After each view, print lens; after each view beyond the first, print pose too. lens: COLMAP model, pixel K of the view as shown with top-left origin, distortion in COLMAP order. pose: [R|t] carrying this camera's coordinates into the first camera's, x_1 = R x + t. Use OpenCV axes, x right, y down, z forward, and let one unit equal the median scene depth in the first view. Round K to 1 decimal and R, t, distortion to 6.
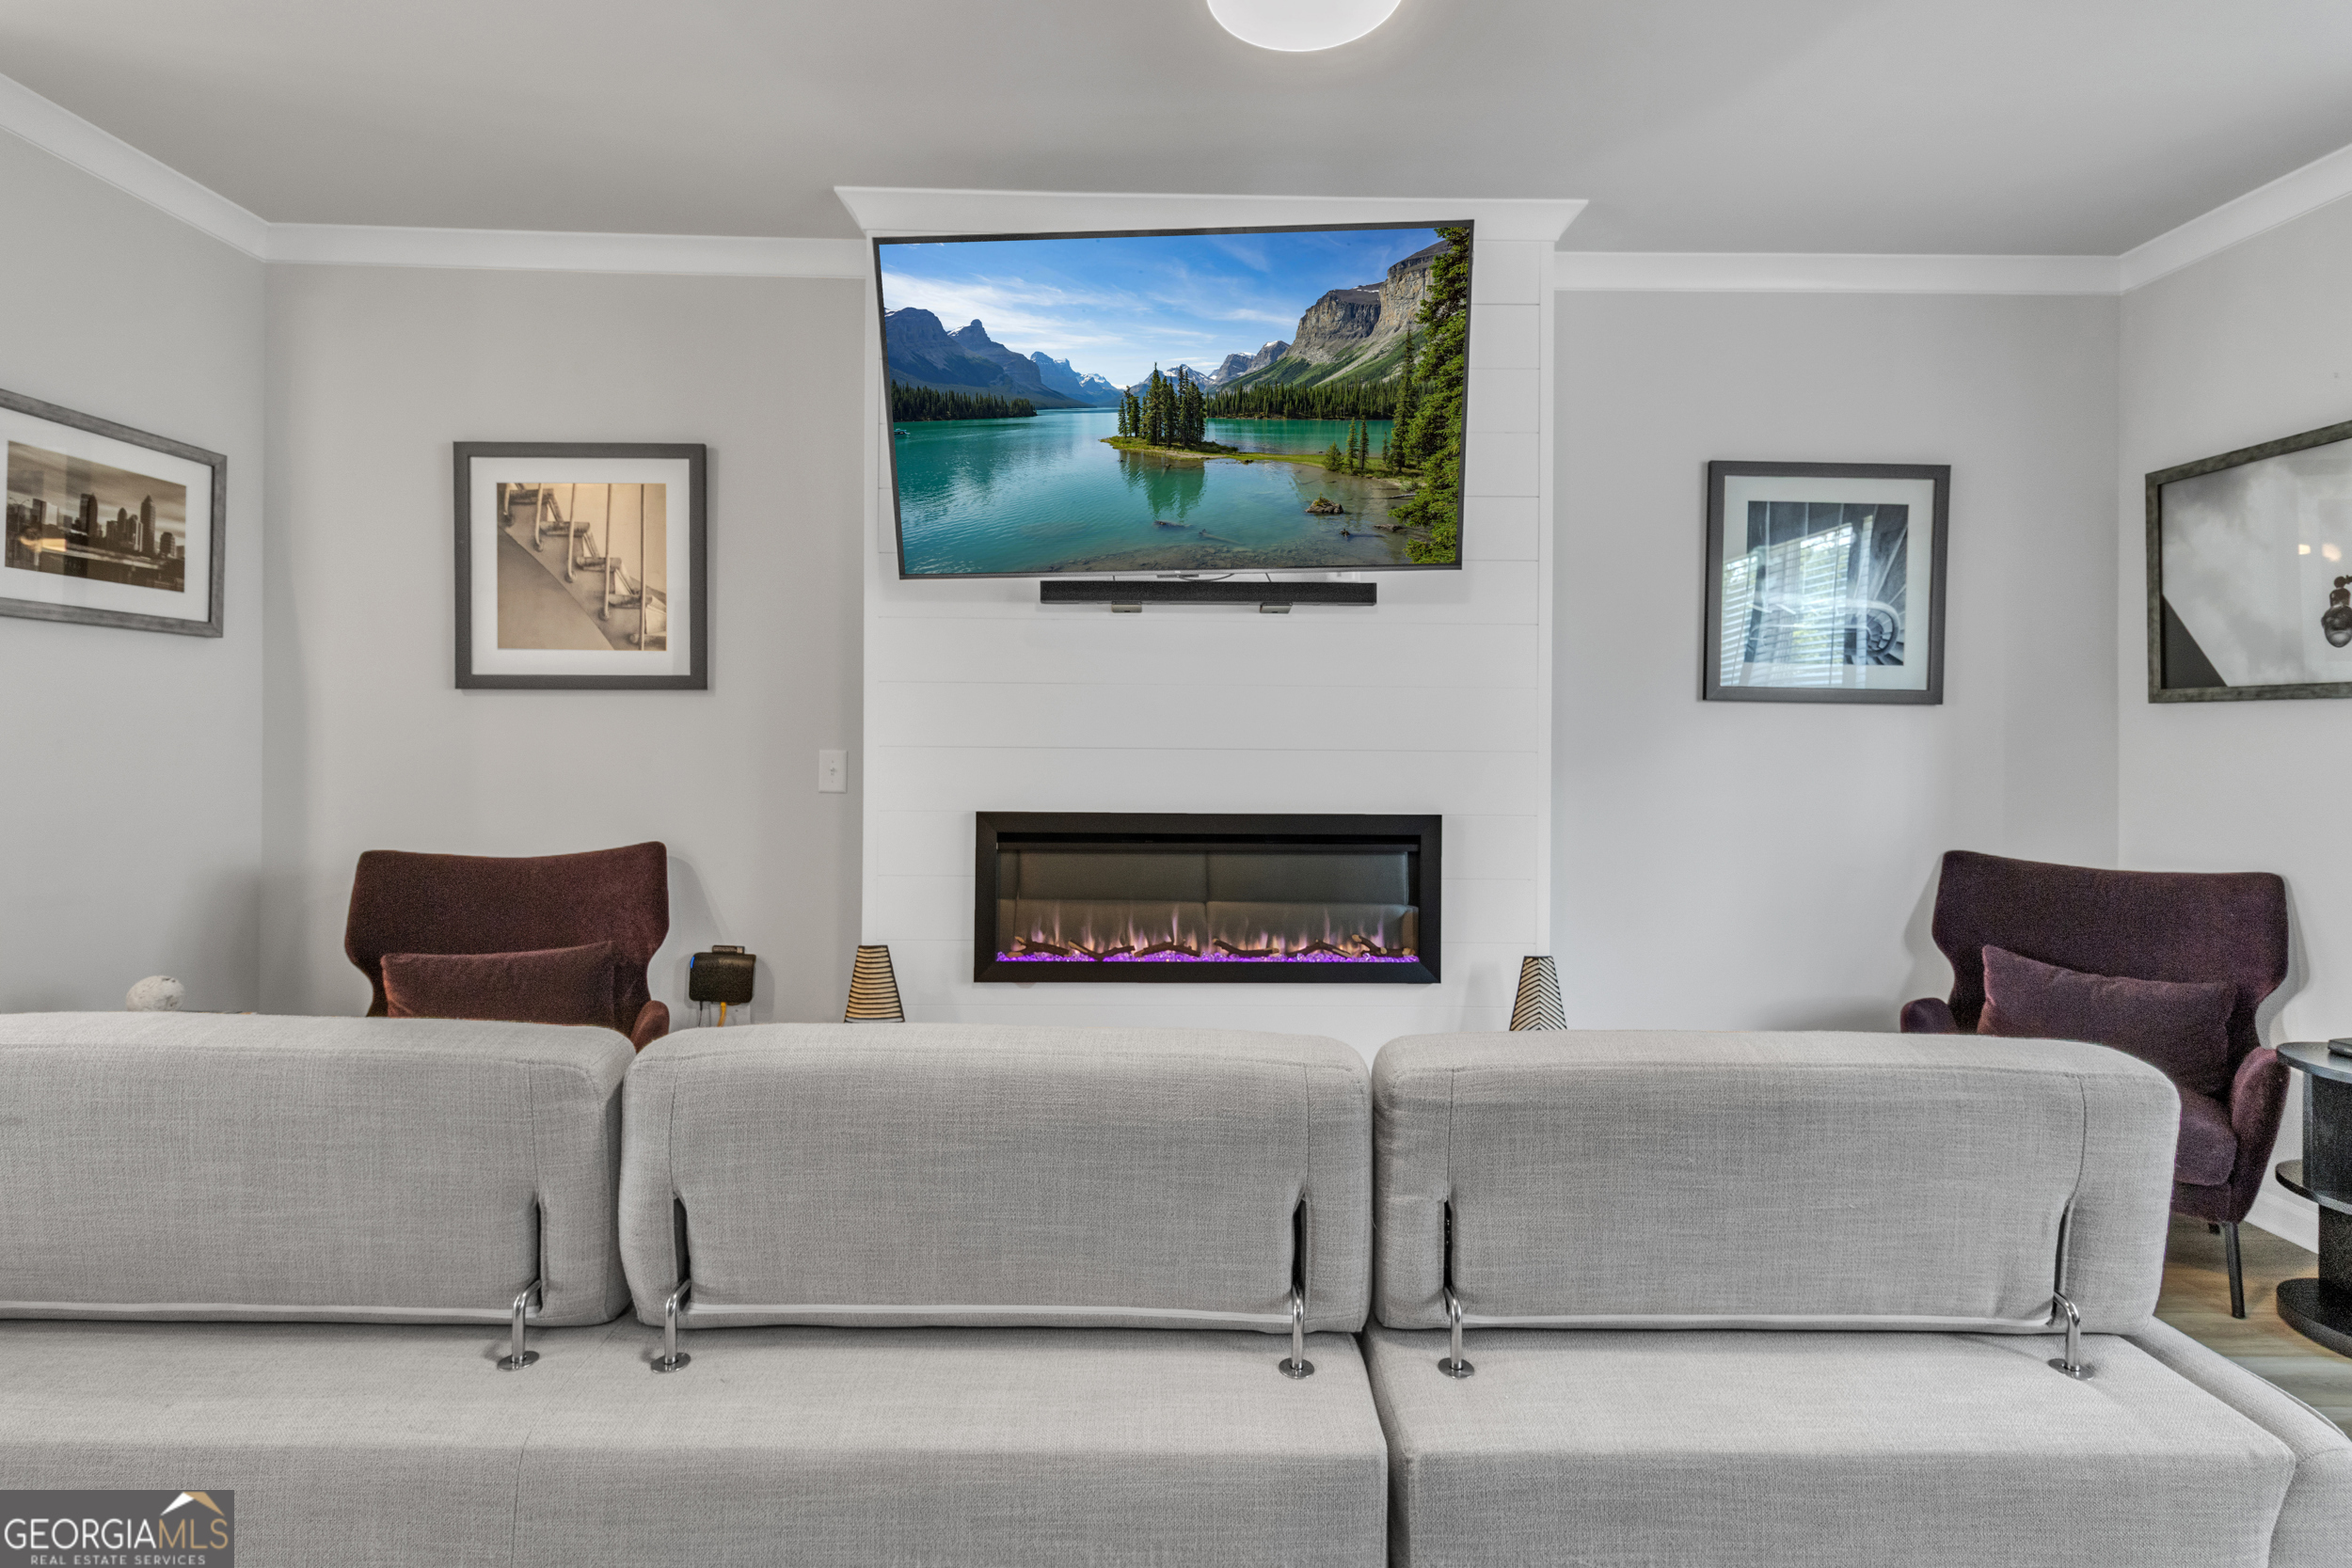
lens RADIAL K [[1211.2, 0, 1173.5], [0, 1211.2, 737.8], [0, 0, 1]] dist [0.001154, 0.000407]
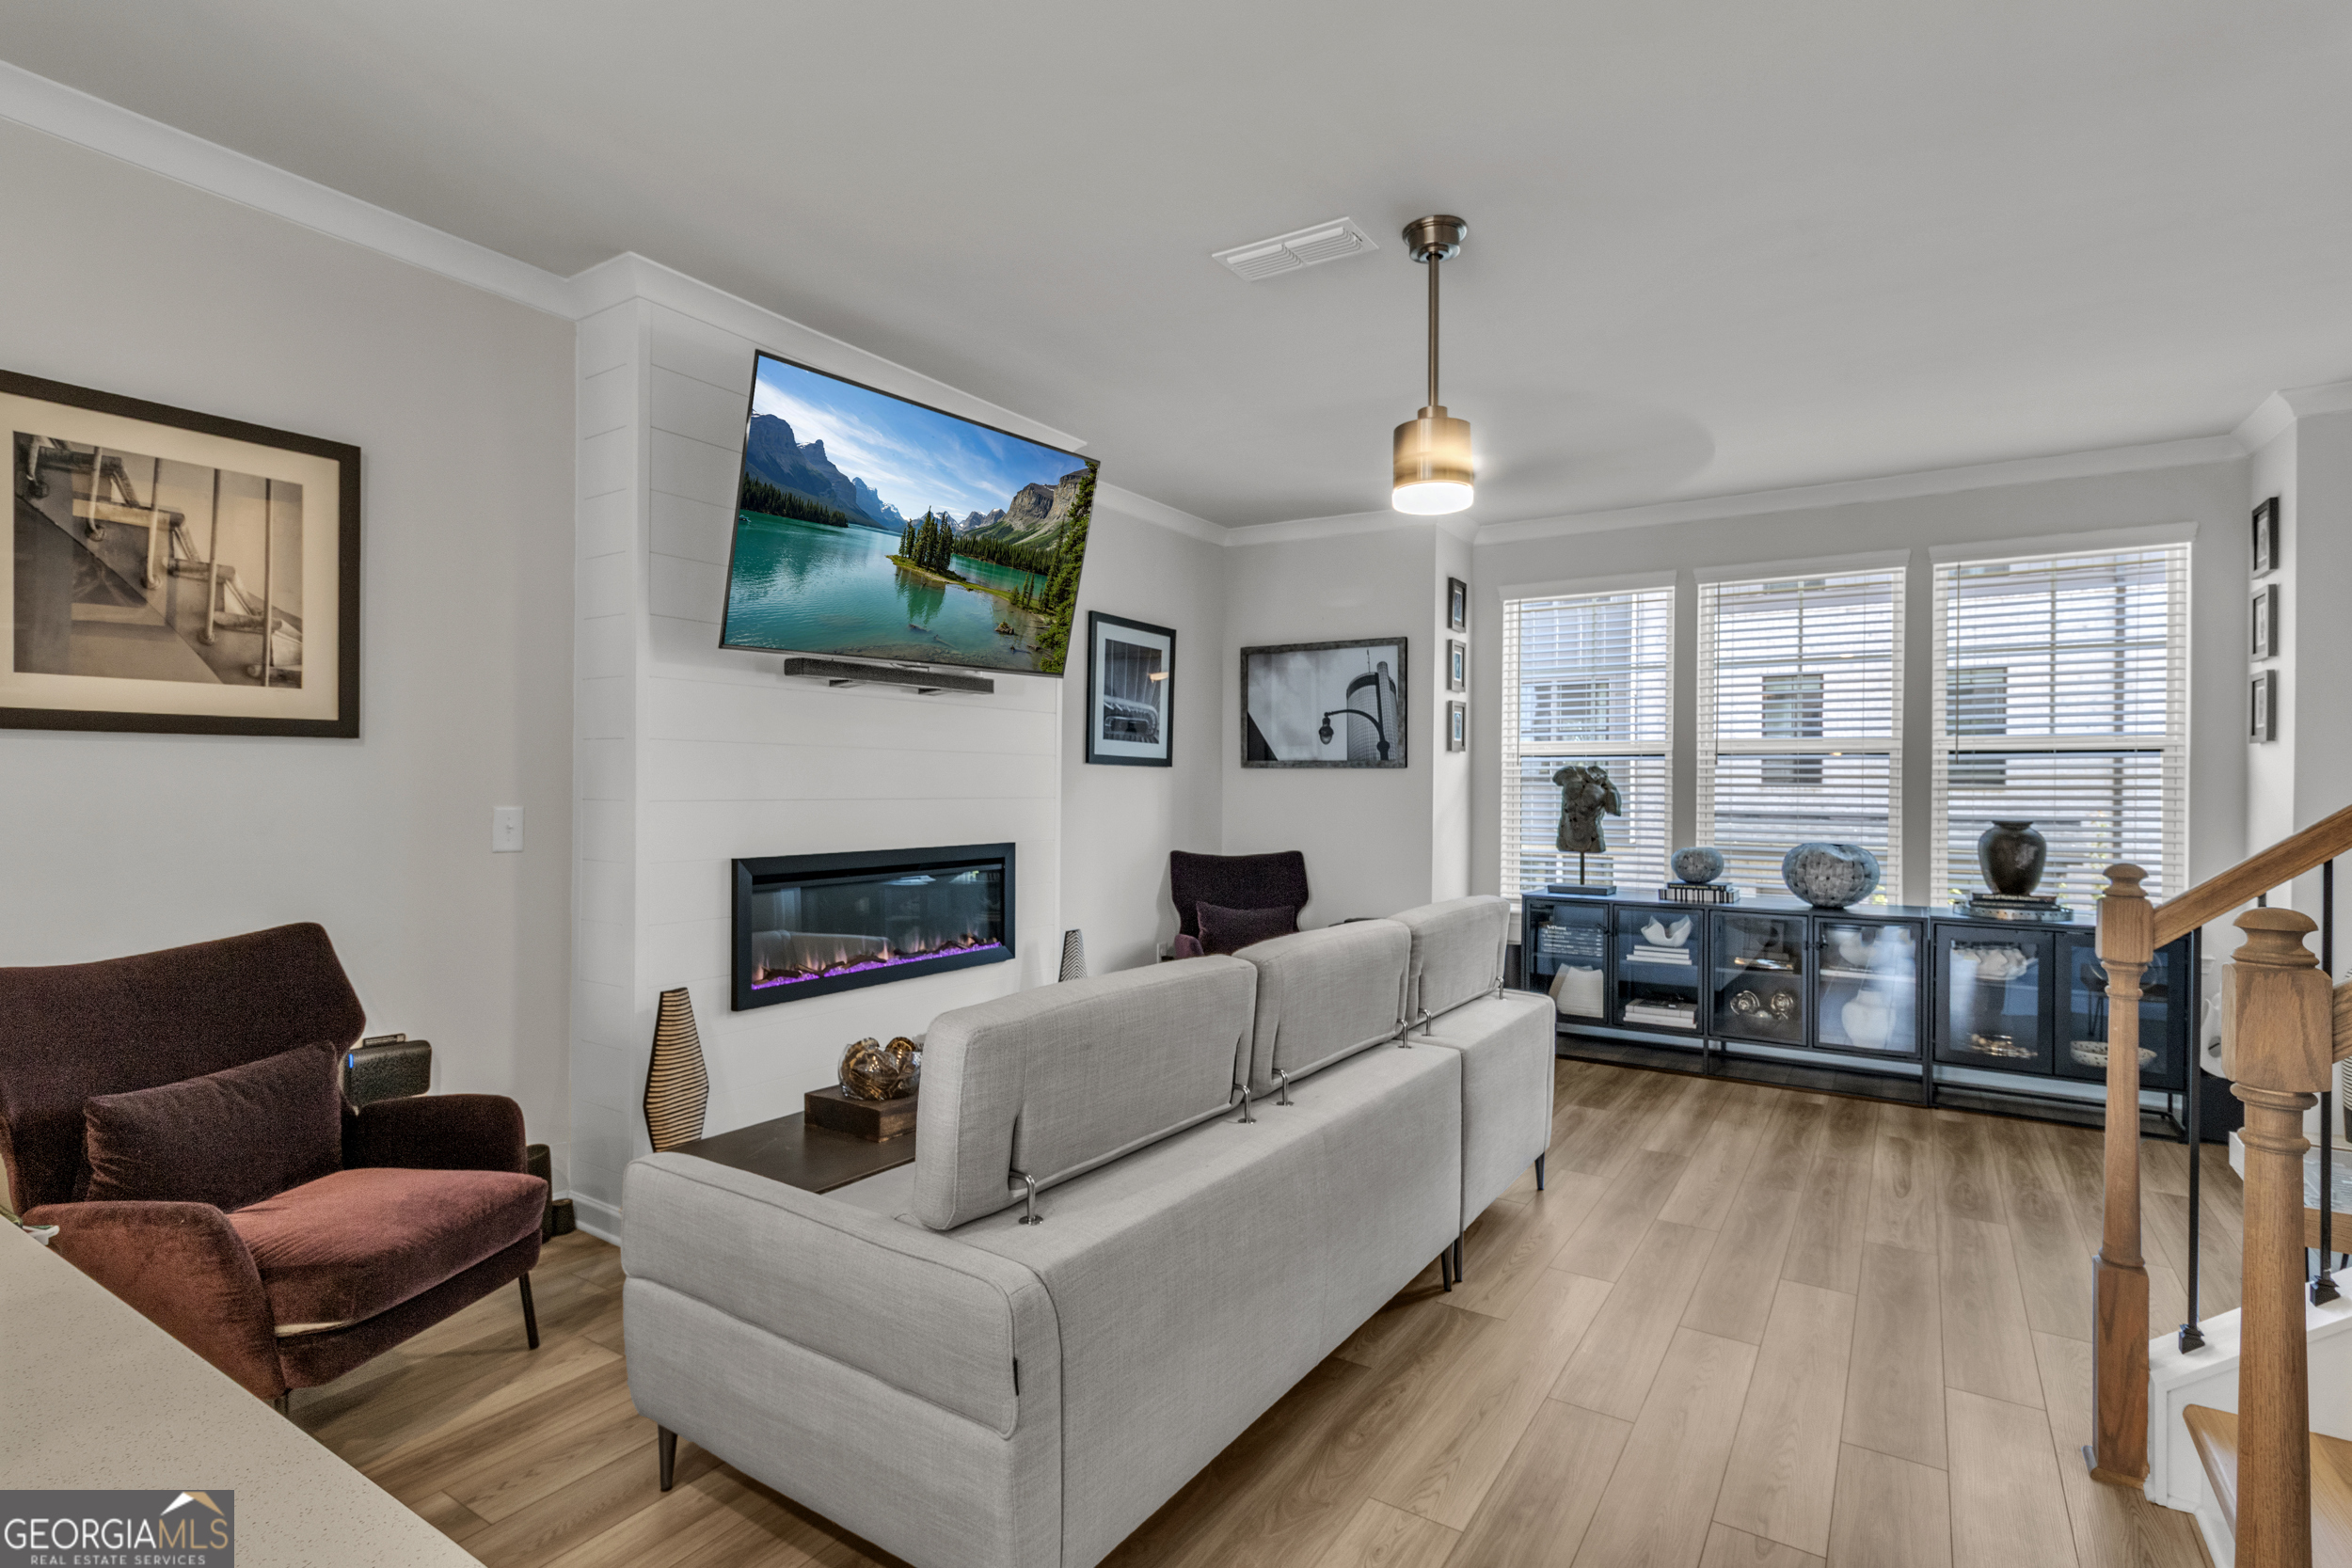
lens RADIAL K [[1150.6, 0, 1181.5], [0, 1150.6, 776.9], [0, 0, 1]] dist [0.011091, 0.000334]
pose [[0.556459, 0.001829, 0.830873, -0.884406], [-0.008858, 0.999954, 0.003732, -0.024074], [-0.830828, -0.009437, 0.556450, 0.079530]]
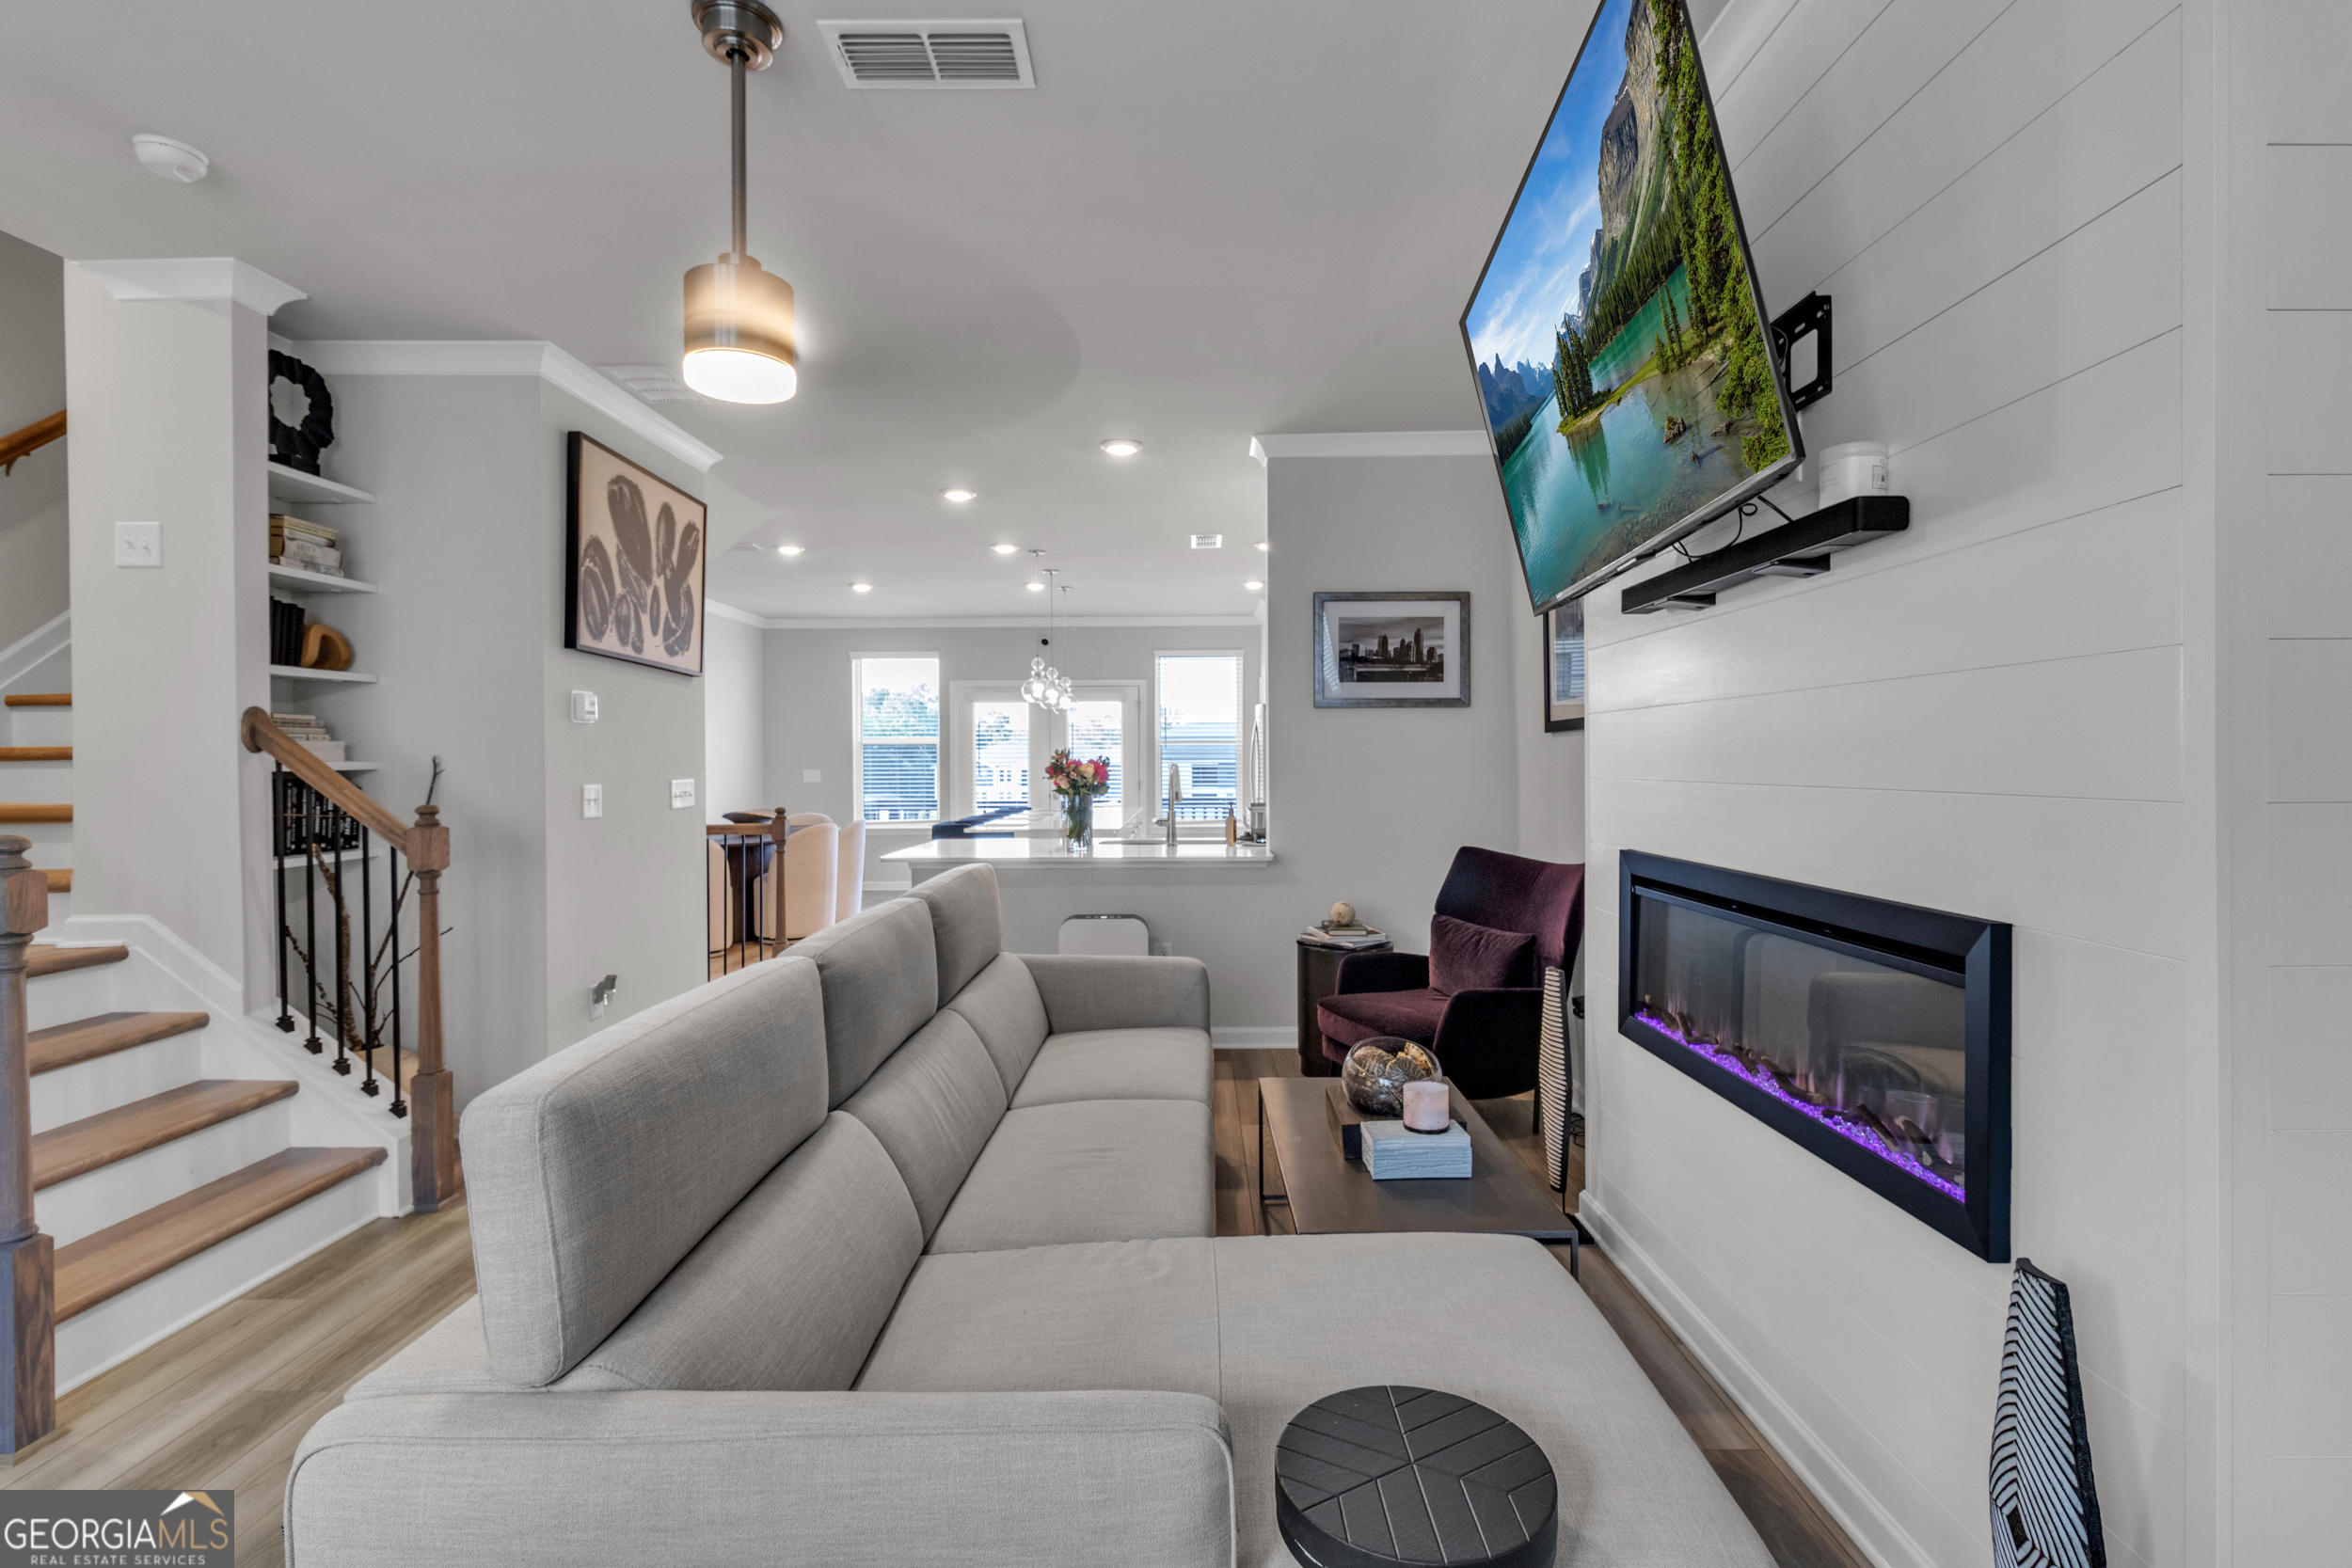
lens RADIAL K [[1123.3, 0, 1176.0], [0, 1123.3, 784.0], [0, 0, 1]] dist [0.036506, 0.000065]
pose [[-0.015573, 0.009407, -0.999834, 0.766124], [0.008474, 0.999921, 0.009276, -0.001420], [0.999843, -0.008328, -0.015652, 0.738250]]
